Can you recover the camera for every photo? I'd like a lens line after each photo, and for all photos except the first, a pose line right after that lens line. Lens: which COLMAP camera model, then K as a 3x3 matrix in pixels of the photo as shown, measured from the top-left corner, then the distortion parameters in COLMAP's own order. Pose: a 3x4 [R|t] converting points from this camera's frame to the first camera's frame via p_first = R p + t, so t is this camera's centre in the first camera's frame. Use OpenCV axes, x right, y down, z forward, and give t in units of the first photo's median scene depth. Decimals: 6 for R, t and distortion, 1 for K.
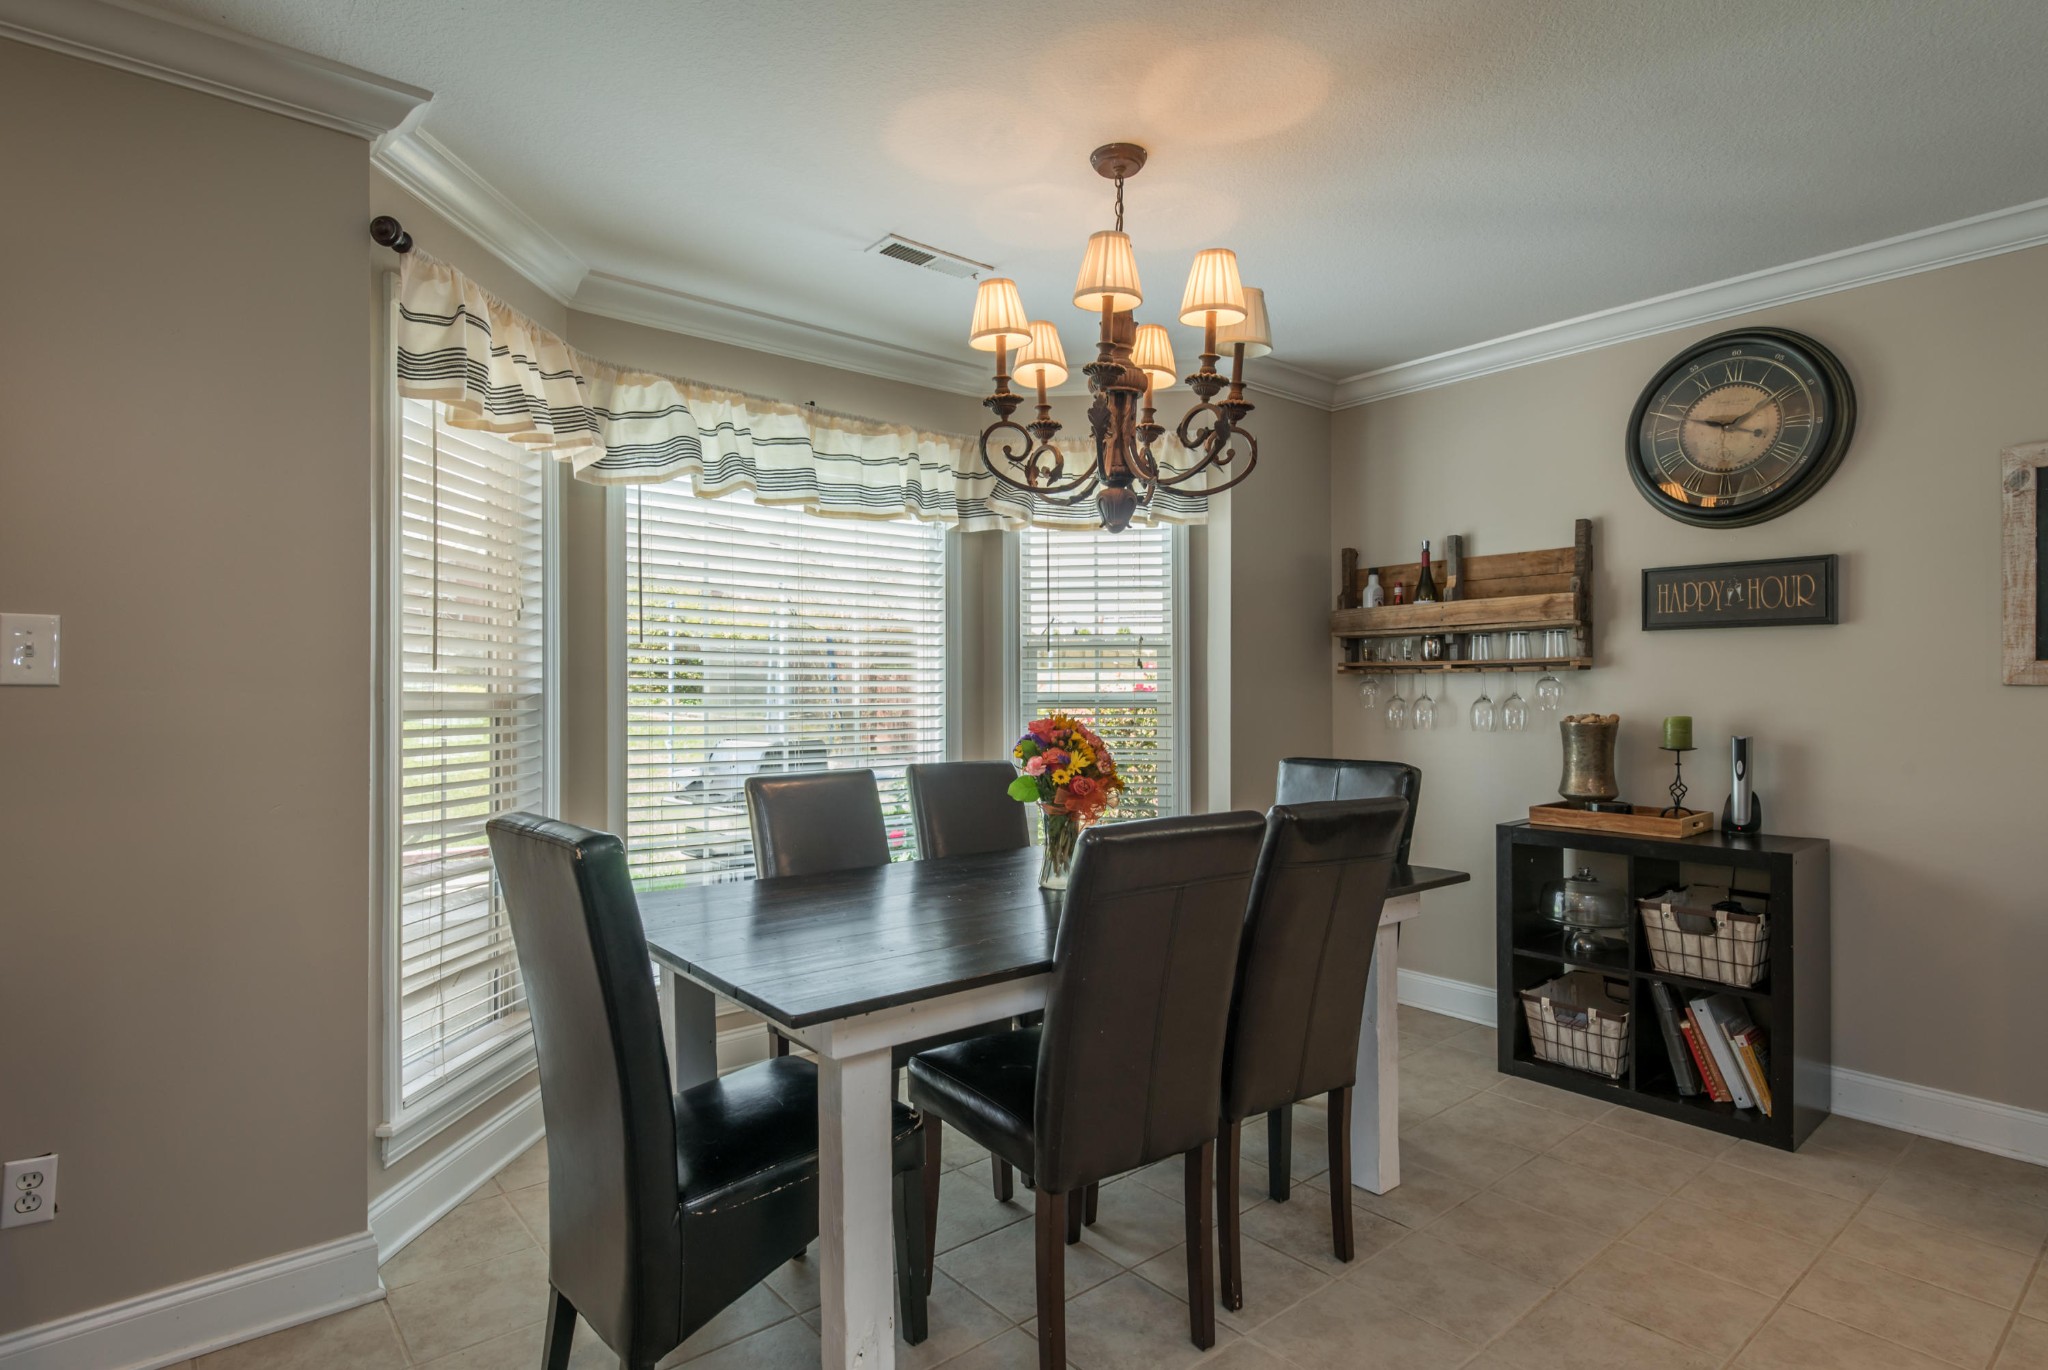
lens RADIAL K [[1056.7, 0, 1024.0], [0, 1056.7, 685.0], [0, 0, 1]] dist [0.038972, -0.030168]
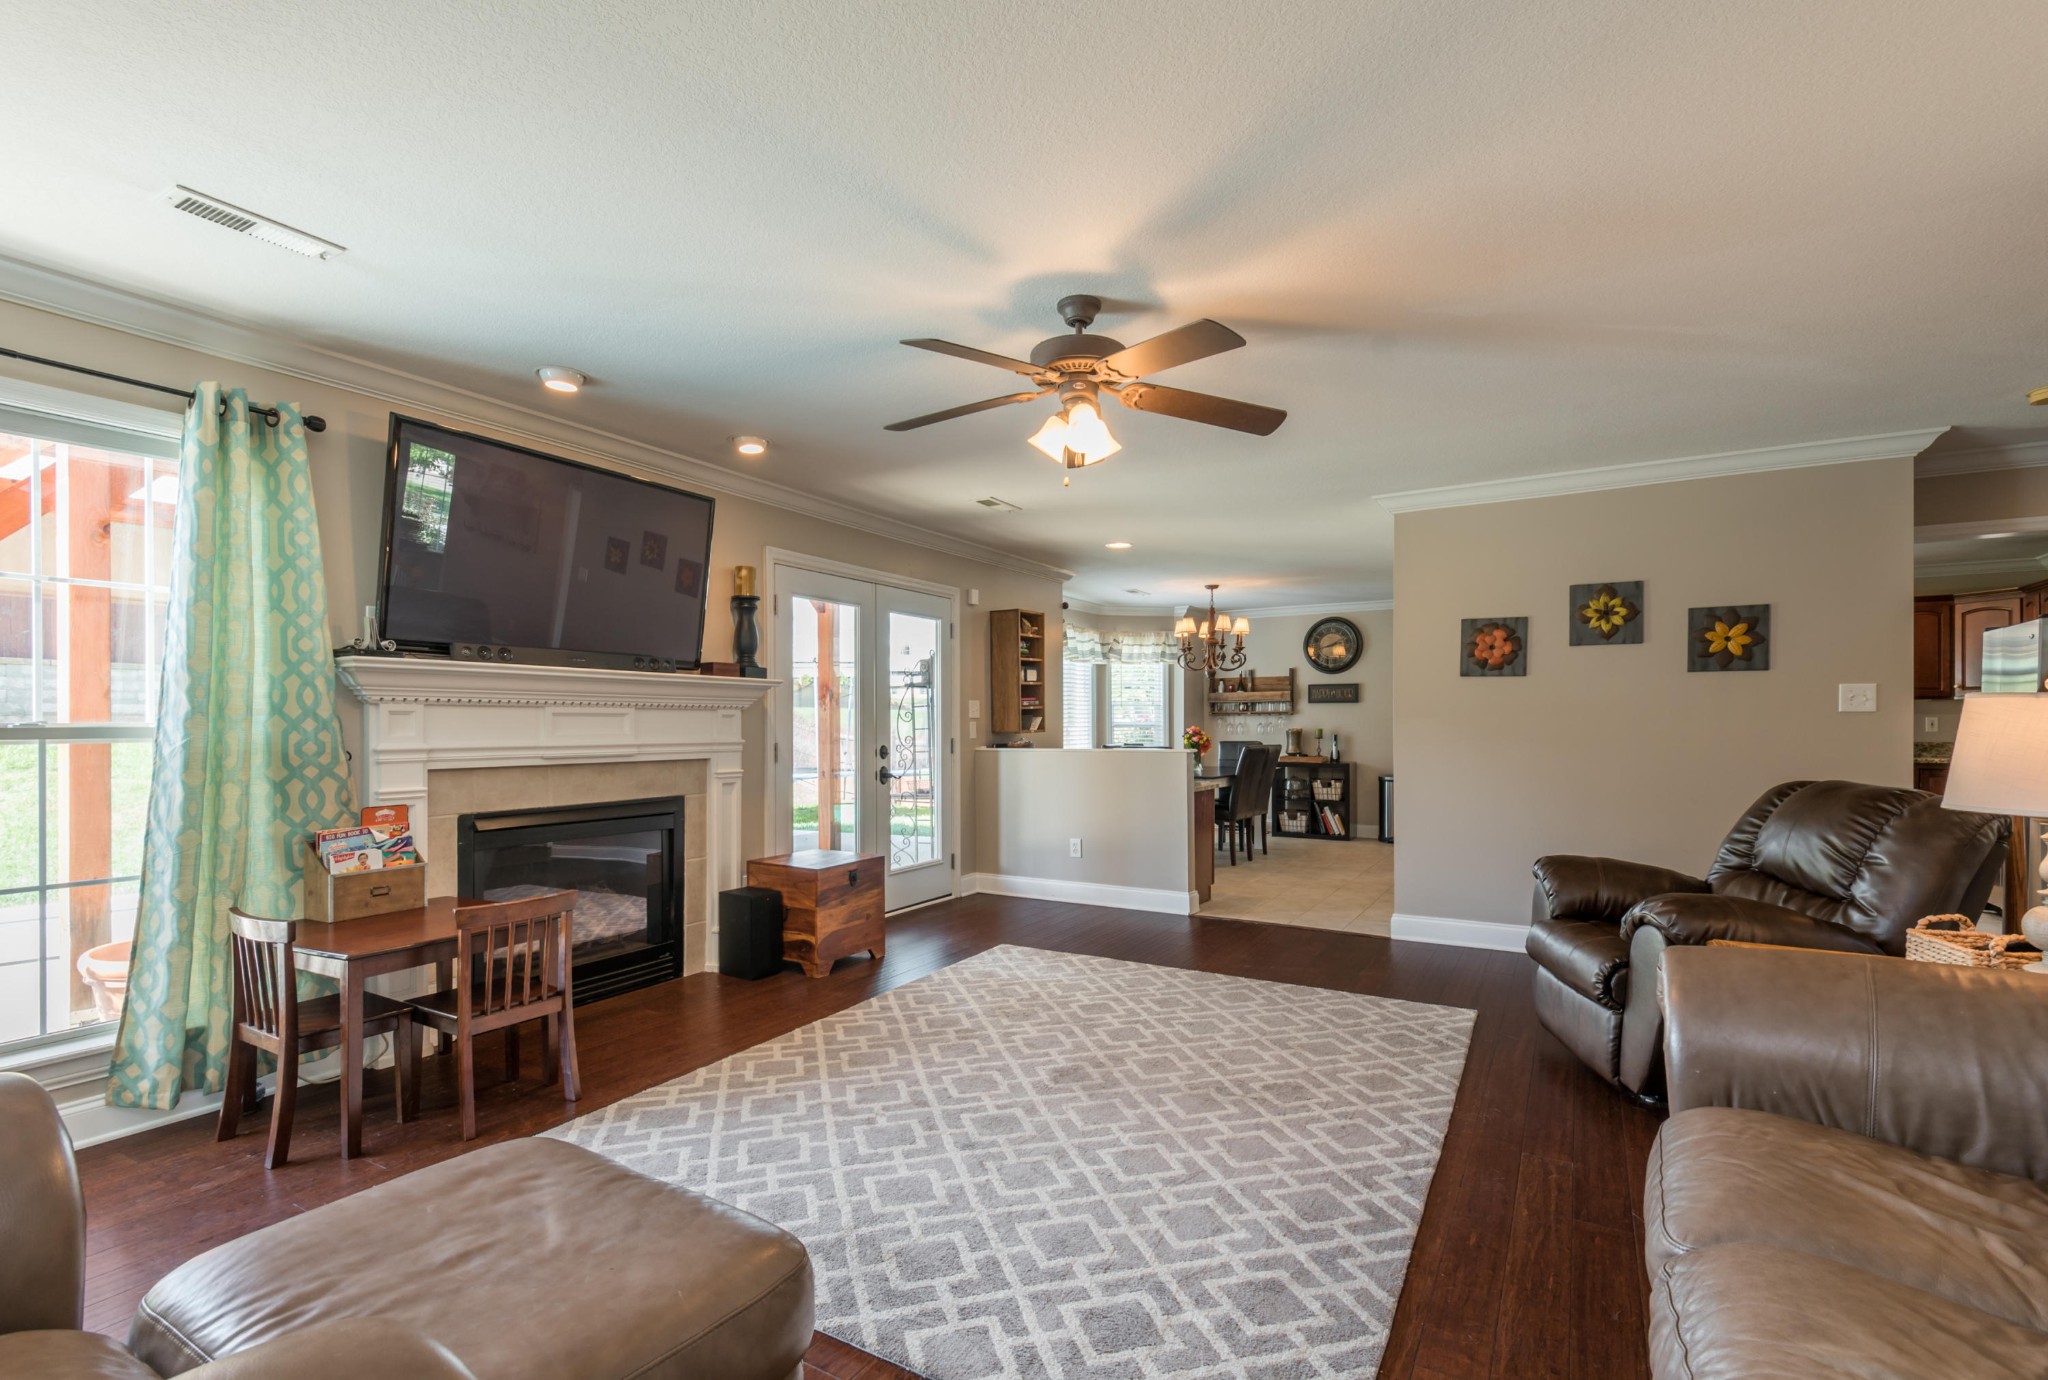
lens RADIAL K [[937.1, 0, 1018.9], [0, 937.1, 715.3], [0, 0, 1]] dist [0.019759, -0.000900]
pose [[0.942969, 0.004199, 0.332854, -1.331590], [-0.001267, 0.999958, -0.009024, 0.015900], [-0.332878, 0.008087, 0.942935, -1.561046]]
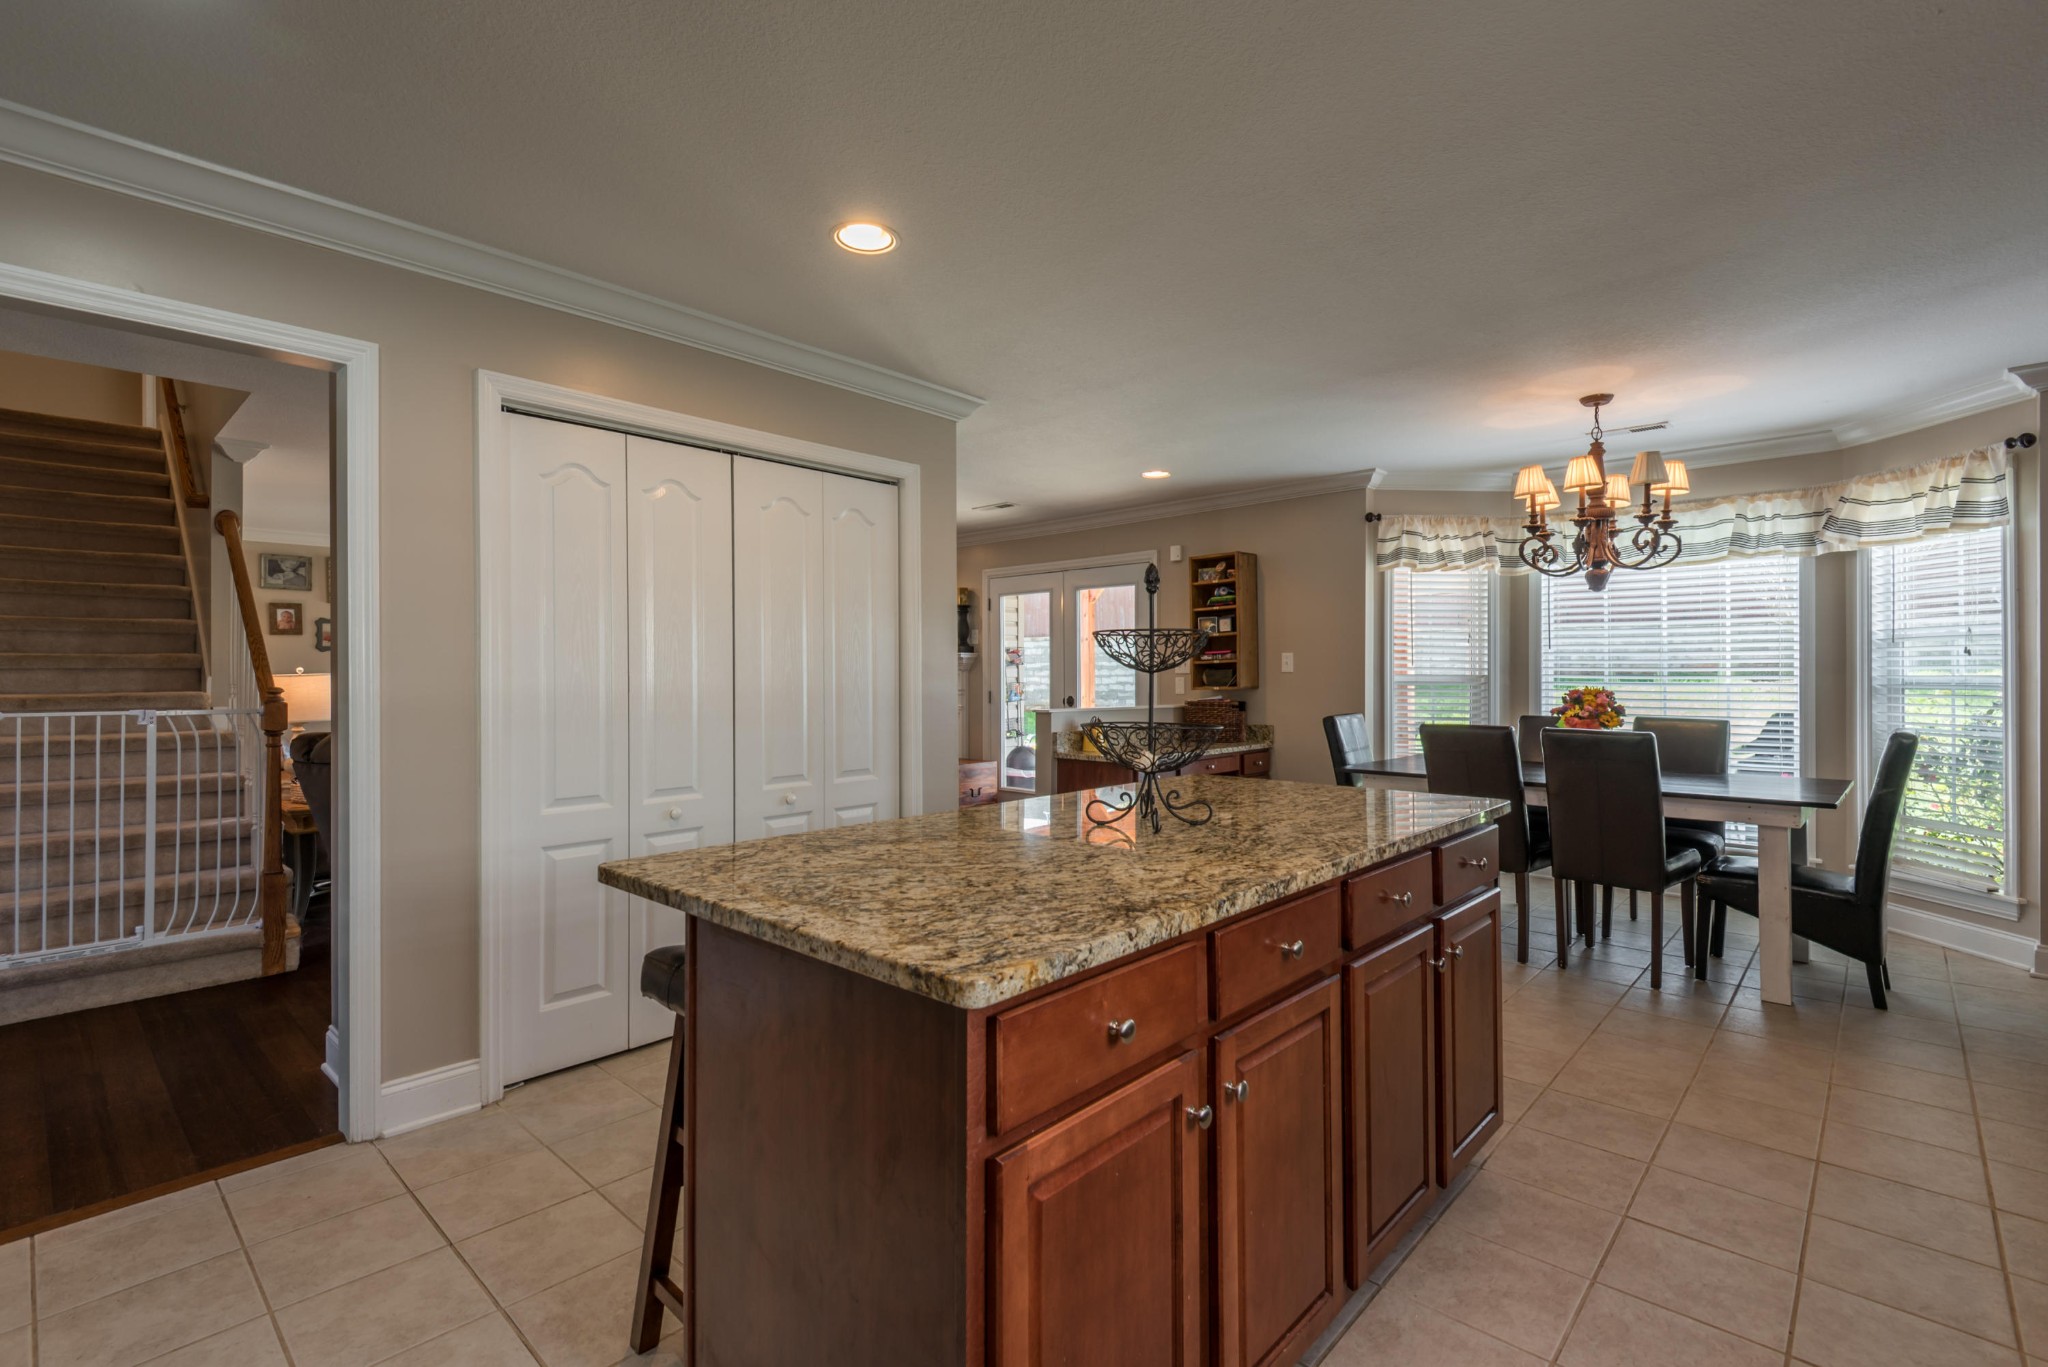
lens RADIAL K [[930.3, 0, 1025.6], [0, 930.3, 678.1], [0, 0, 1]] dist [0.031210, -0.016491]
pose [[0.129352, 0.006045, -0.991580, 1.246659], [0.004224, 0.999969, 0.006648, -0.002613], [0.991590, -0.005048, 0.129322, -0.185263]]
